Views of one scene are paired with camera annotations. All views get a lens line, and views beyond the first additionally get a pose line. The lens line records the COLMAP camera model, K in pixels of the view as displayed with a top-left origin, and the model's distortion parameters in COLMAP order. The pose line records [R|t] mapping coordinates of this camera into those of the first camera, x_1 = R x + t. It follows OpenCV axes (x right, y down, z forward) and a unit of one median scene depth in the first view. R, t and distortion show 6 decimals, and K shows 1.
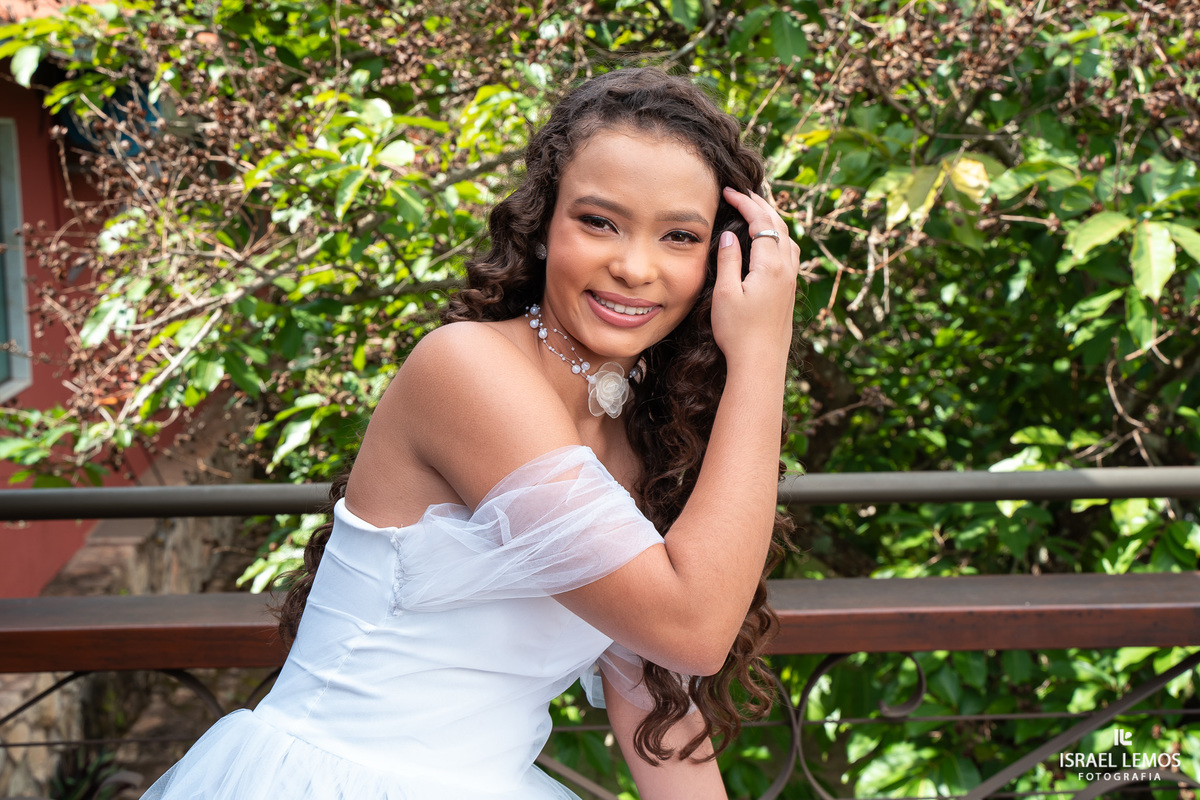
lens RADIAL K [[1816.7, 0, 600.0], [0, 1816.7, 400.0], [0, 0, 1]] dist [0.234937, -0.035222]
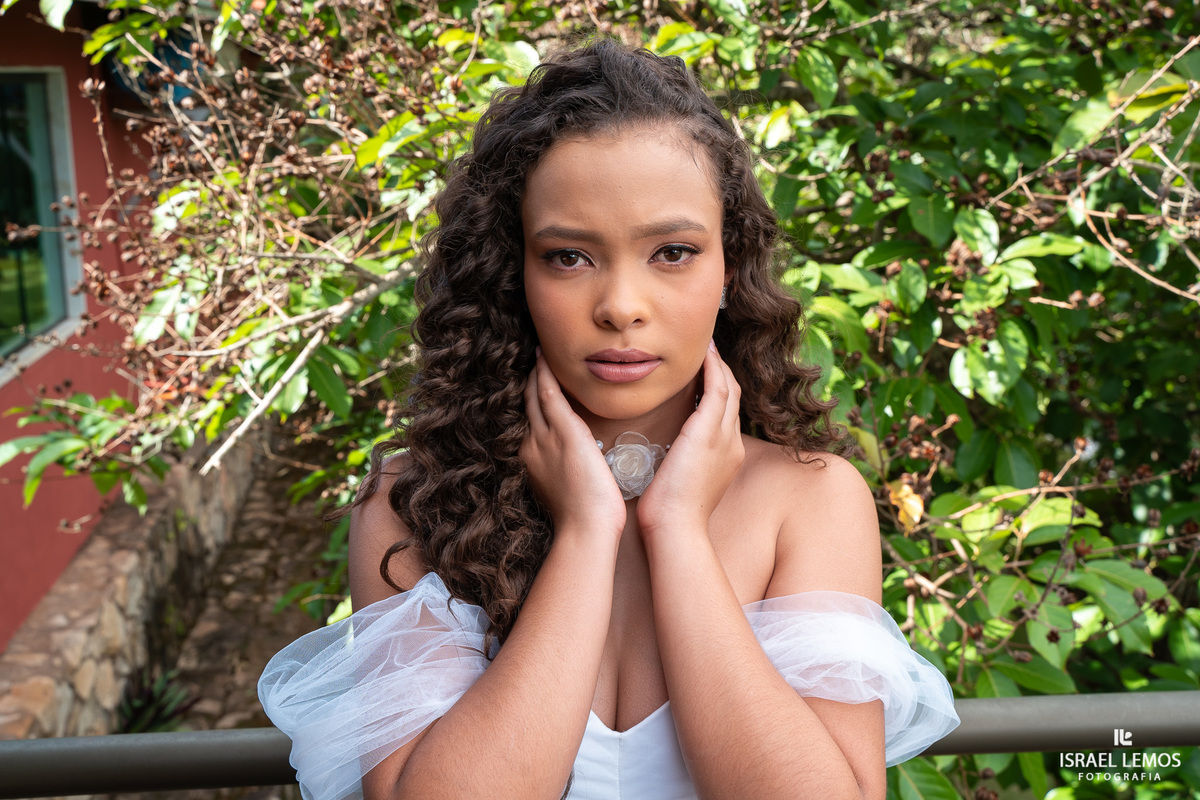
lens RADIAL K [[1395.5, 0, 600.0], [0, 1395.5, 400.0], [0, 0, 1]] dist [0.091388, -0.018562]
pose [[0.998988, -0.004996, 0.044697, -0.097588], [0.001593, 0.997118, 0.075849, -0.051779], [-0.044947, -0.075701, 0.996117, 0.350648]]
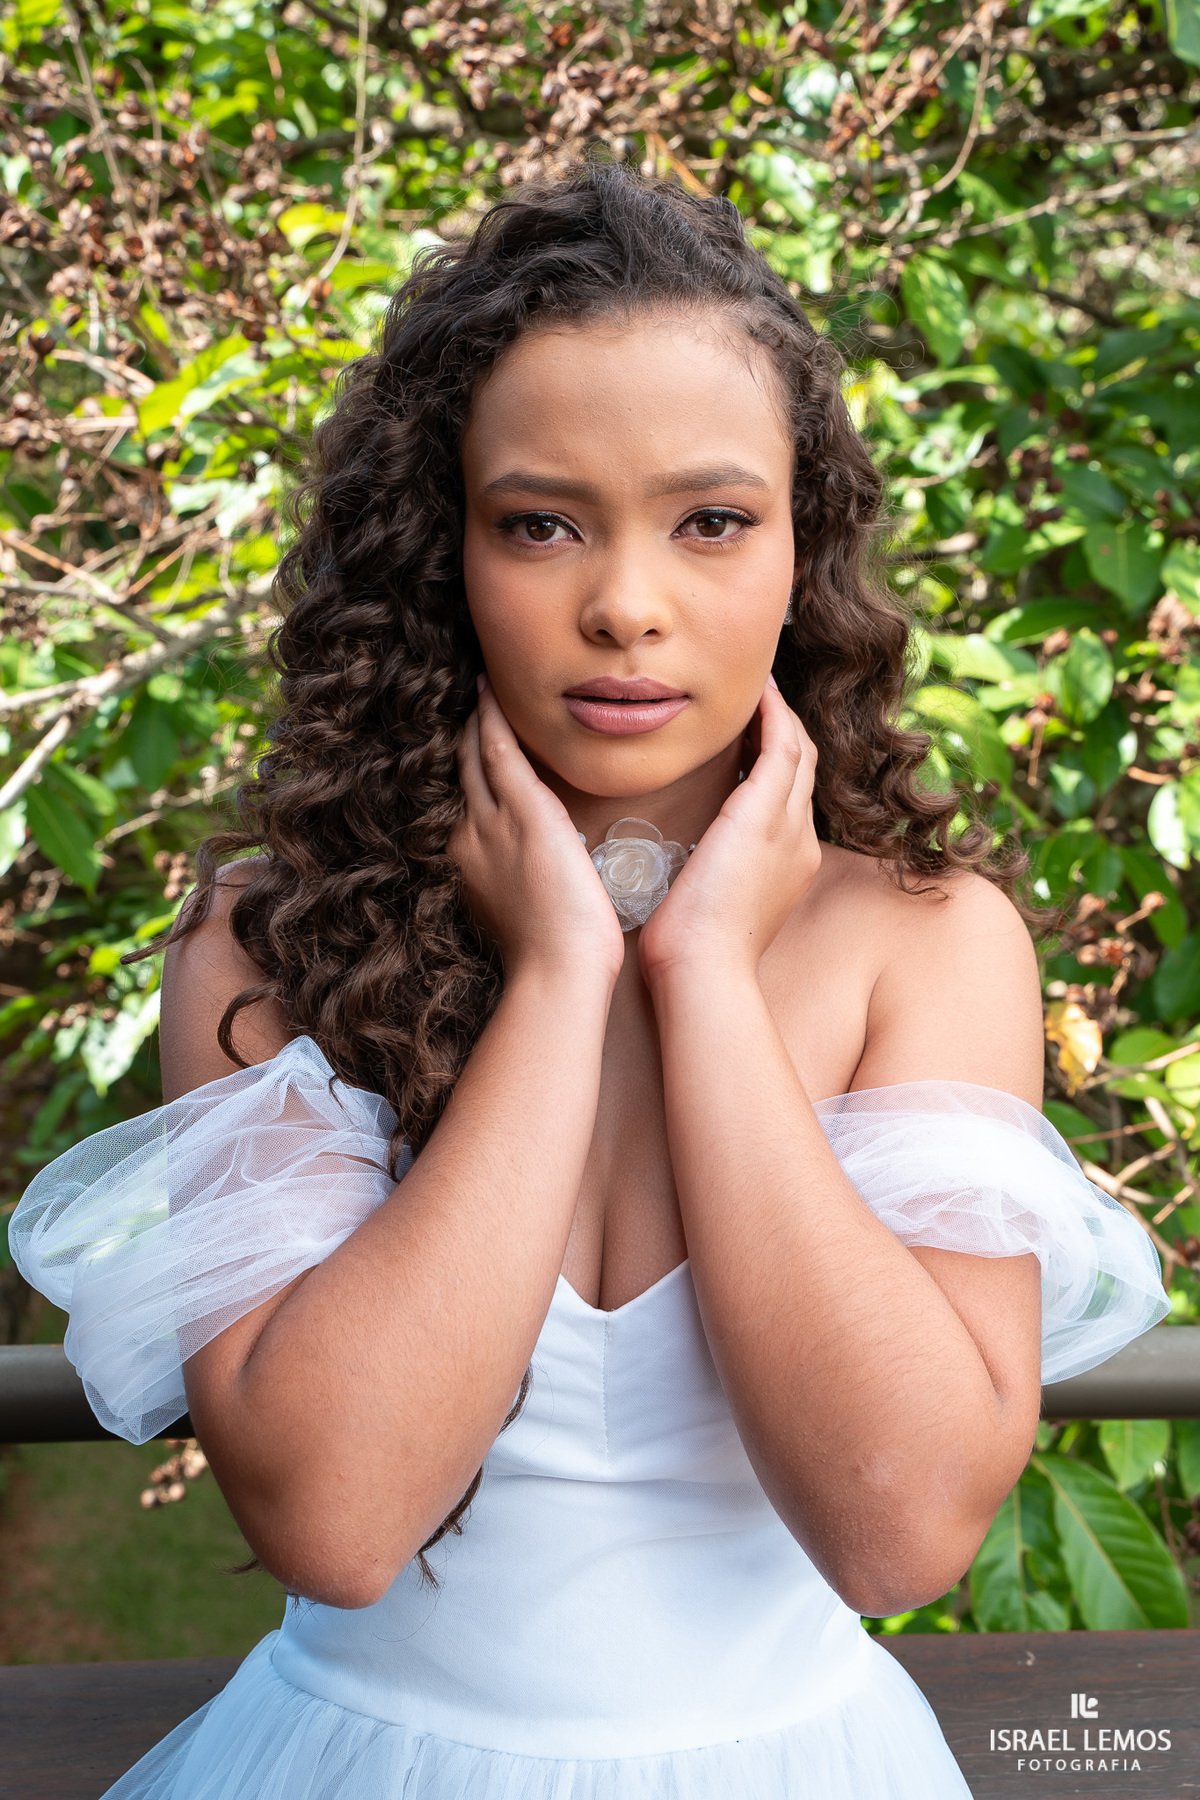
lens RADIAL K [[2532.9, 0, 600.0], [0, 2532.9, 900.0], [0, 0, 1]] dist [0.209272, 0.016312]
pose [[0.996495, 0.019598, 0.081327, -0.106819], [-0.023826, 0.998397, 0.051345, -0.032646], [-0.080191, -0.053102, 0.995364, 0.324595]]
